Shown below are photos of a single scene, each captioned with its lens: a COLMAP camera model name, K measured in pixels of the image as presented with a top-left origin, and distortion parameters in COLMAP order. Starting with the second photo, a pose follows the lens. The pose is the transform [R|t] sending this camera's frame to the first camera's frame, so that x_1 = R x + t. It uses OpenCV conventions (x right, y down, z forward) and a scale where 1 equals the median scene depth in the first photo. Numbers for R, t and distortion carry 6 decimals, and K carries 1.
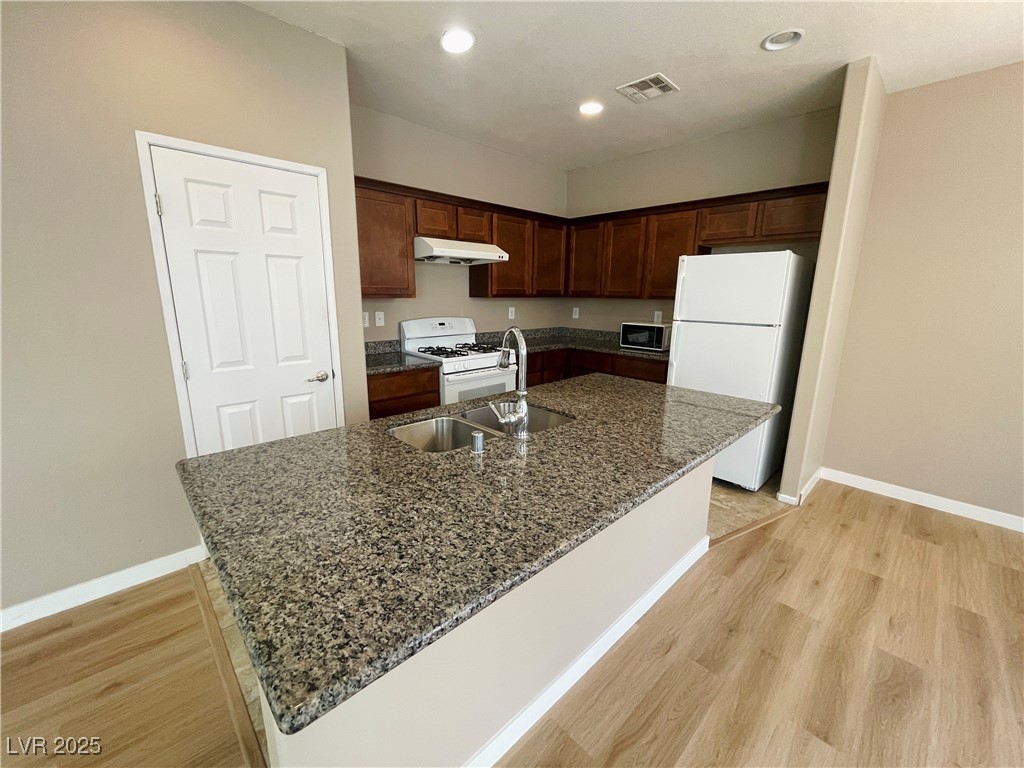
lens RADIAL K [[415.1, 0, 514.1], [0, 415.1, 383.9], [0, 0, 1]] dist [-0.002674, -0.000039]
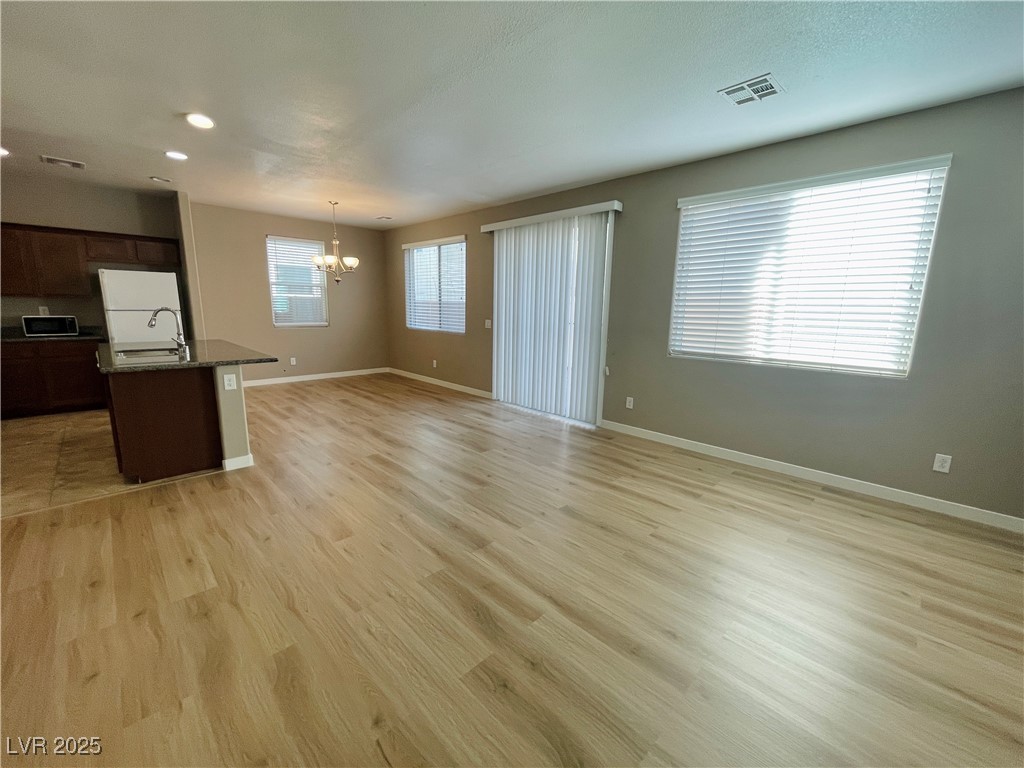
lens RADIAL K [[415.1, 0, 514.1], [0, 415.1, 383.9], [0, 0, 1]] dist [-0.002674, -0.000039]
pose [[-0.014631, -0.199187, 0.979852, -1.267282], [0.196448, 0.960285, 0.198143, 0.109116], [-0.980405, 0.195389, 0.025080, -0.496483]]
